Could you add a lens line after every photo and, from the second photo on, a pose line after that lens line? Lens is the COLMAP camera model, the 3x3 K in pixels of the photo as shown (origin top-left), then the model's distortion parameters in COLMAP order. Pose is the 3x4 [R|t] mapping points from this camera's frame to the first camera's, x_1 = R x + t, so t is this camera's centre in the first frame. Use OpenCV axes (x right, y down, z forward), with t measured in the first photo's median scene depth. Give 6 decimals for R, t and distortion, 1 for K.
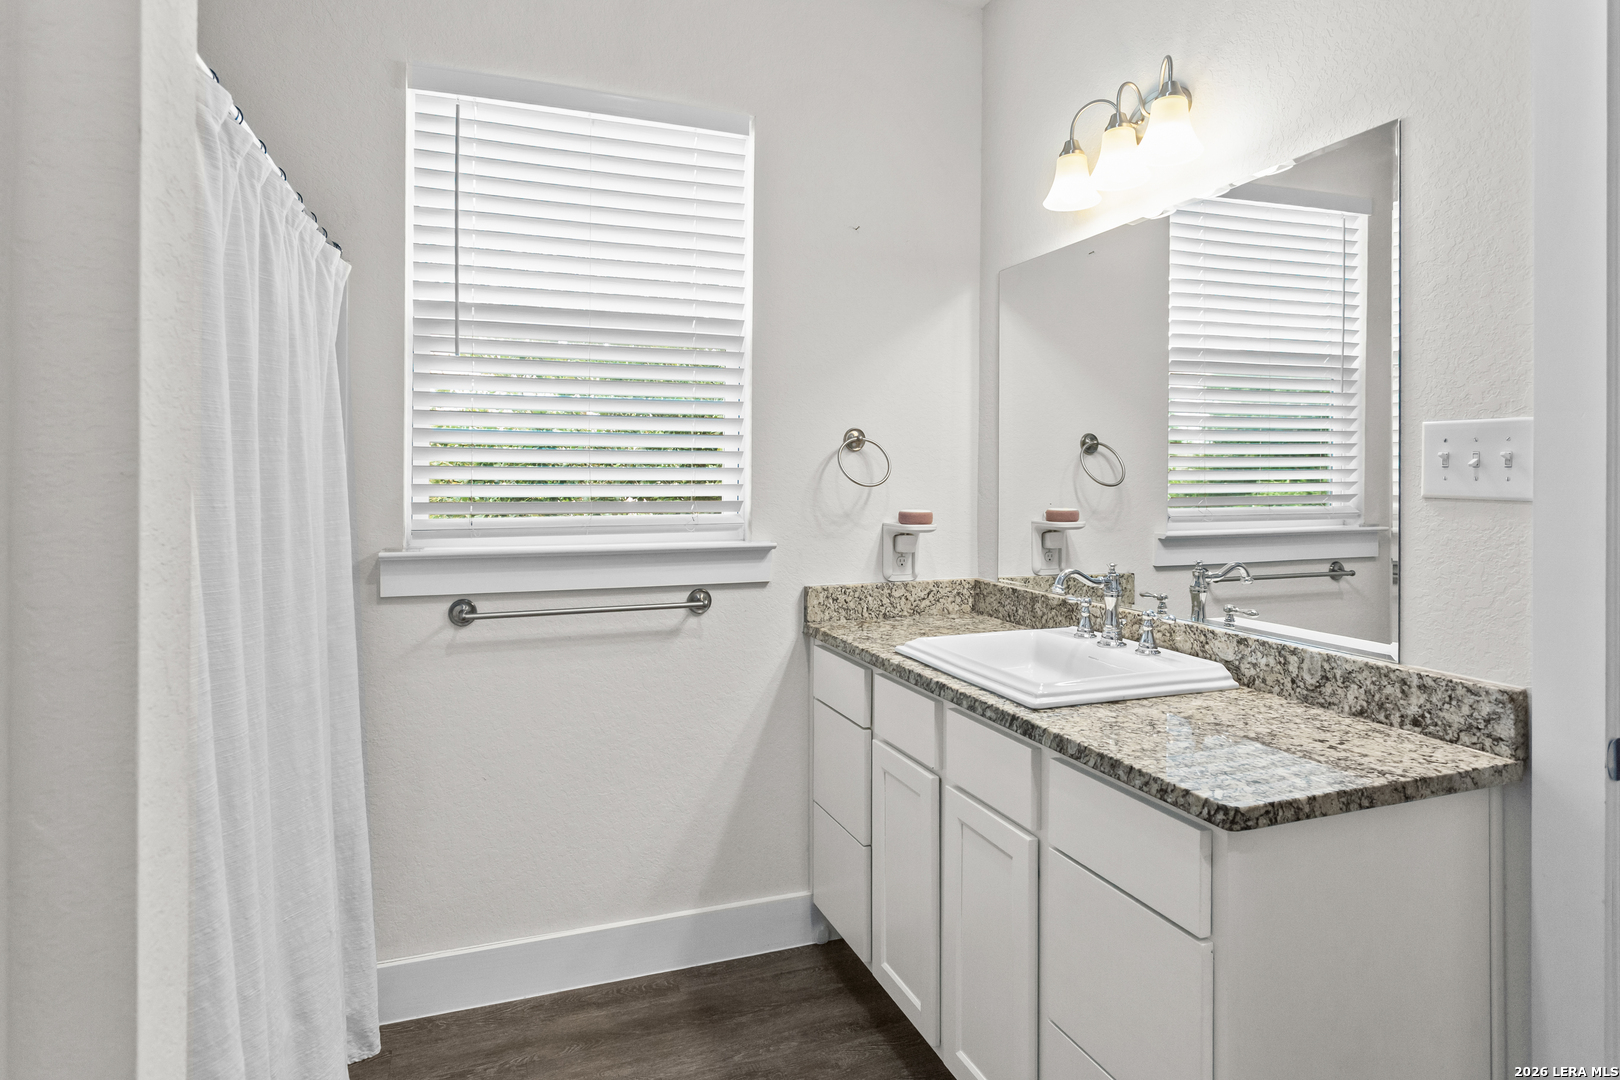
lens RADIAL K [[928.9, 0, 799.7], [0, 928.9, 480.9], [0, 0, 1]] dist [0.007527, 0.001963]
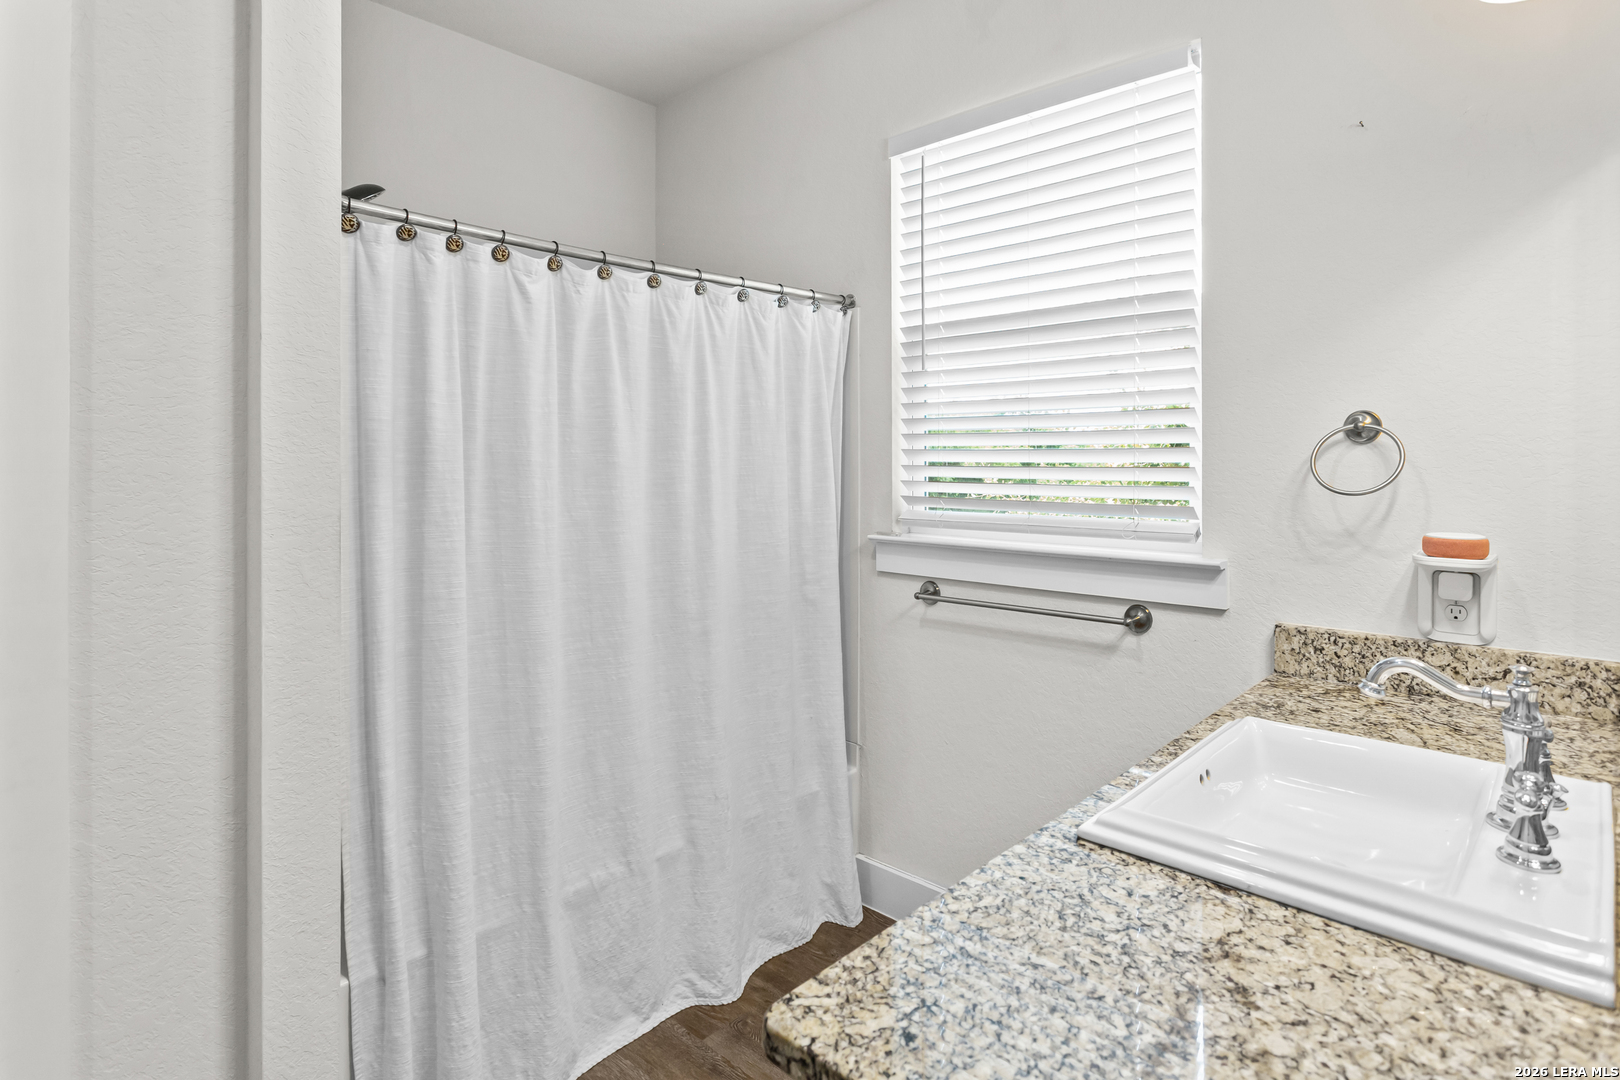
lens RADIAL K [[844.6, 0, 796.6], [0, 844.6, 466.7], [0, 0, 1]] dist [-0.005367, 0.002328]
pose [[0.442521, 0.002469, -0.896755, 0.460707], [-0.006484, 0.999979, -0.000447, -0.012044], [0.896735, 0.006012, 0.442528, 0.353775]]
